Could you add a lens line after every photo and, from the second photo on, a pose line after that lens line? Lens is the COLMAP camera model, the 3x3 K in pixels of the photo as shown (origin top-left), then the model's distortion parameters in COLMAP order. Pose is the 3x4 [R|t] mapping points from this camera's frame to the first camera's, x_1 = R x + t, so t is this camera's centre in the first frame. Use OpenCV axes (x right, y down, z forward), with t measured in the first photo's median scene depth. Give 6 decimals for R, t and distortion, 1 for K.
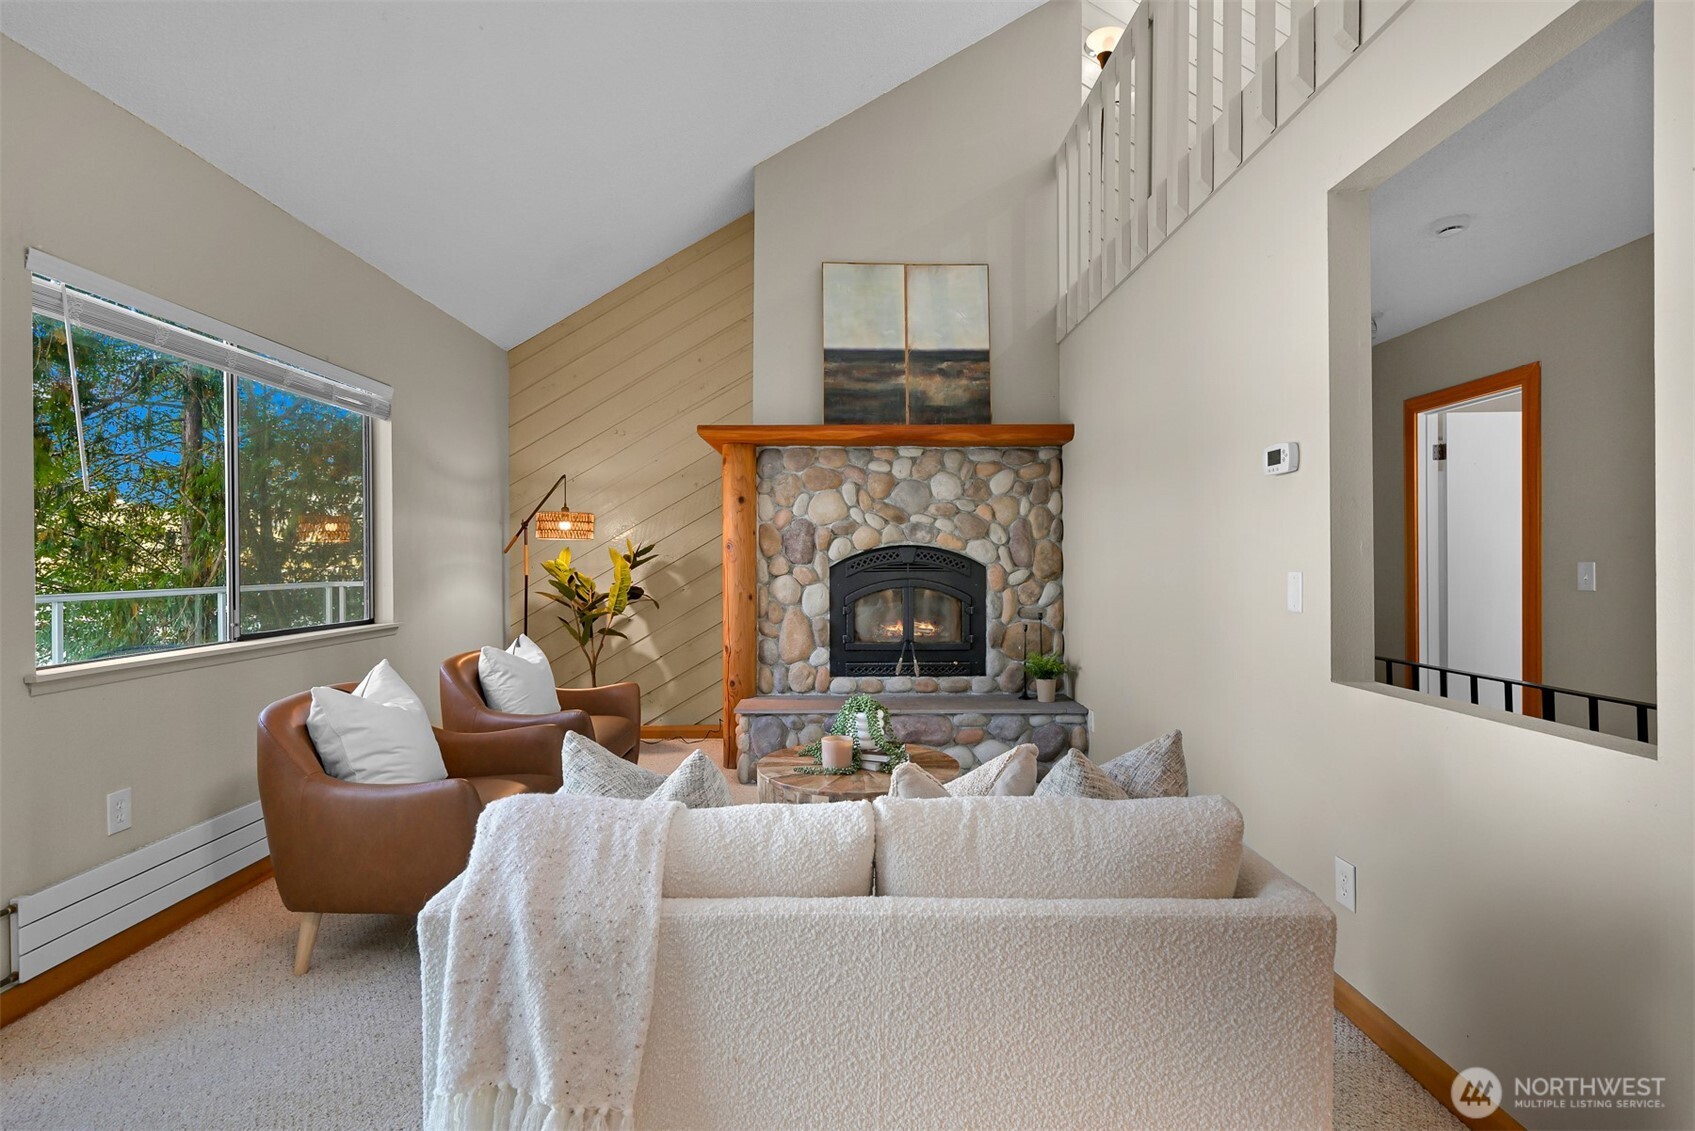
lens RADIAL K [[811.5, 0, 850.9], [0, 811.5, 561.1], [0, 0, 1]] dist [-0.005408, 0.000974]
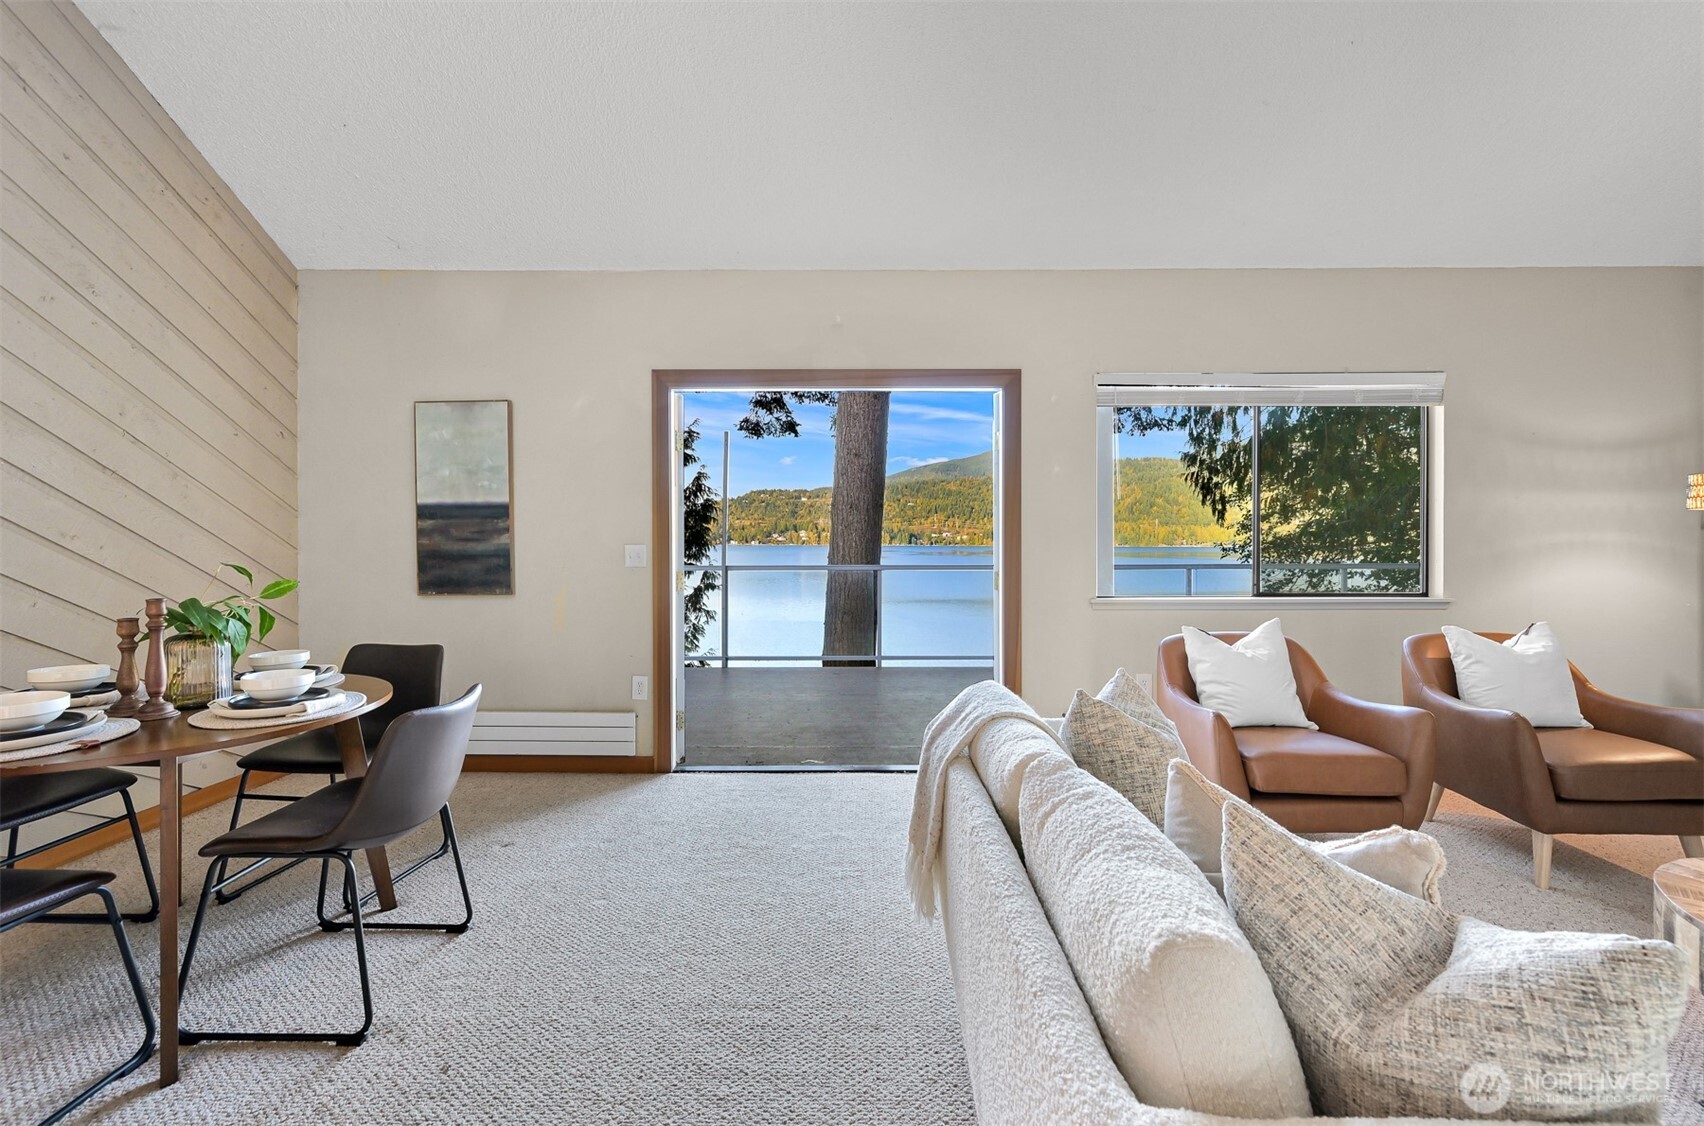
lens RADIAL K [[682.7, 0, 857.5], [0, 682.7, 545.5], [0, 0, 1]] dist [-0.002774, -0.000281]
pose [[-0.012063, 0.004767, -0.999916, 0.269033], [0.002363, 0.999986, 0.004739, 0.001979], [0.999924, -0.002306, -0.012074, 0.205845]]
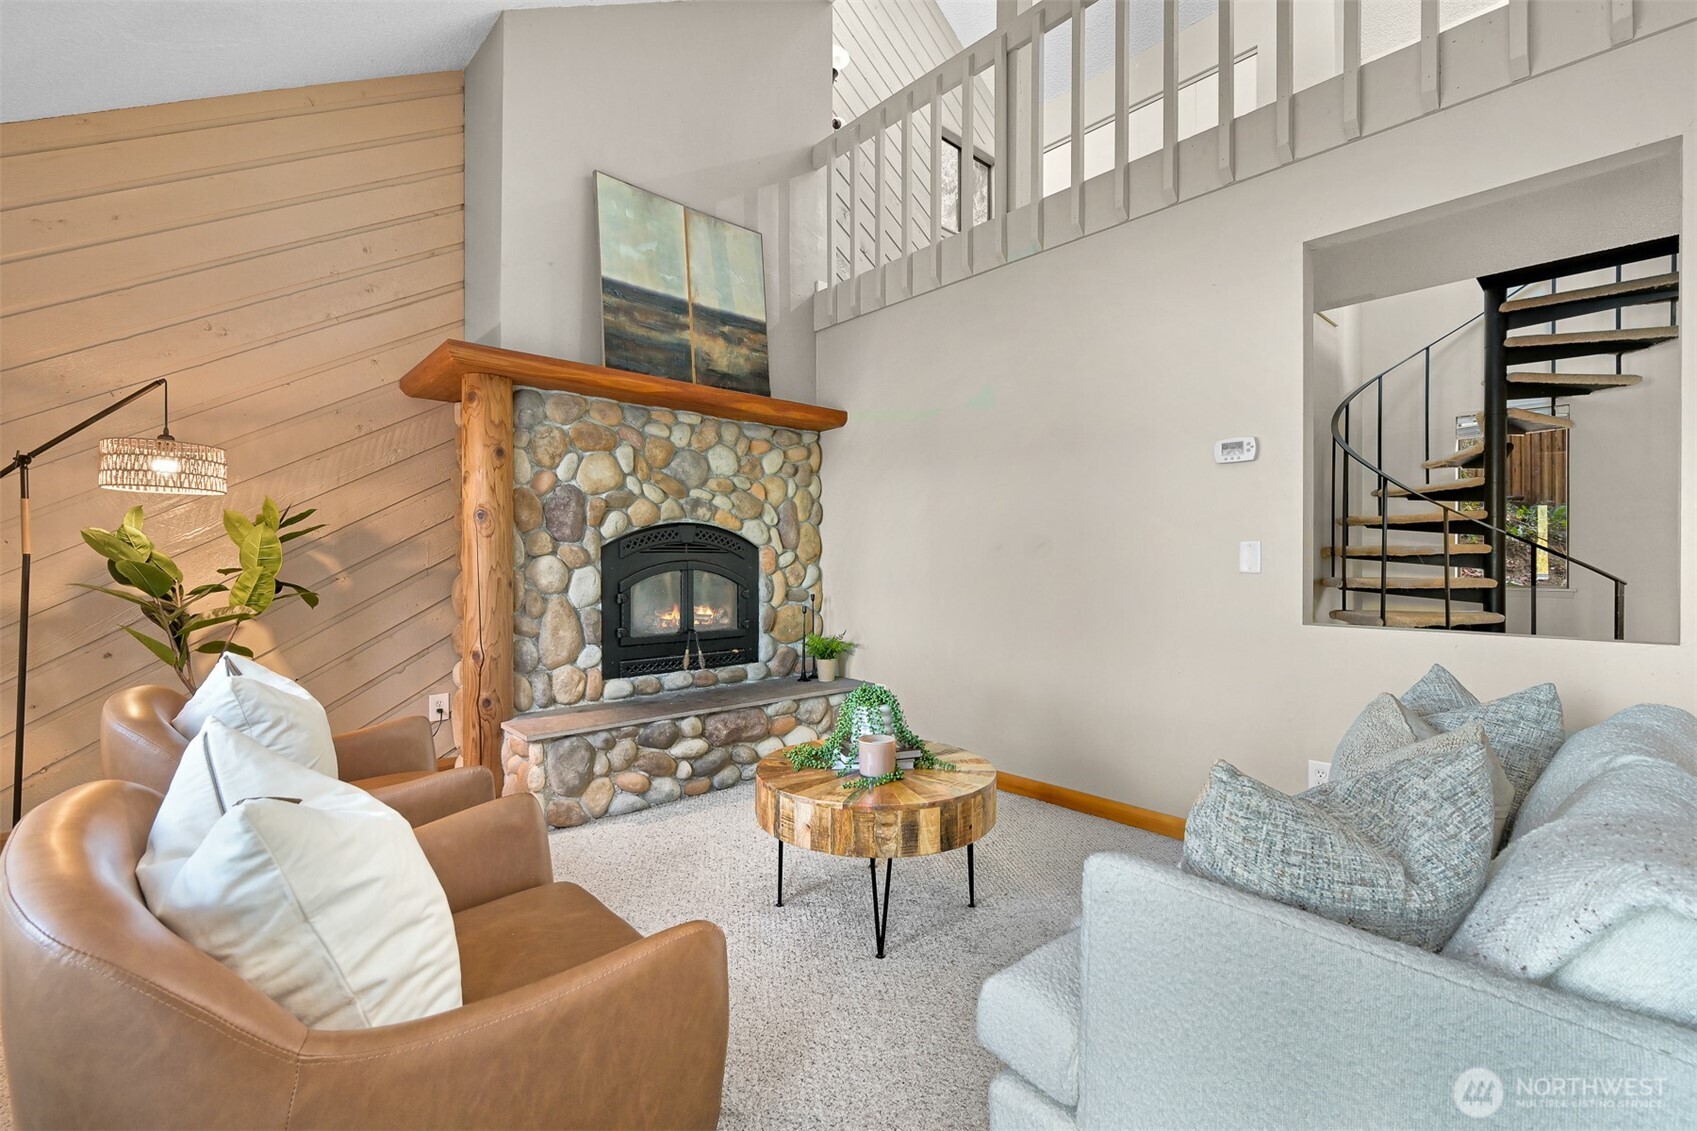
lens RADIAL K [[734.8, 0, 841.0], [0, 734.8, 562.3], [0, 0, 1]] dist [-0.004345, 0.000849]
pose [[0.745983, 0.001225, 0.665964, -0.341020], [-0.001296, 0.999999, -0.000388, 0.023730], [-0.665964, -0.000574, 0.745984, 0.289242]]
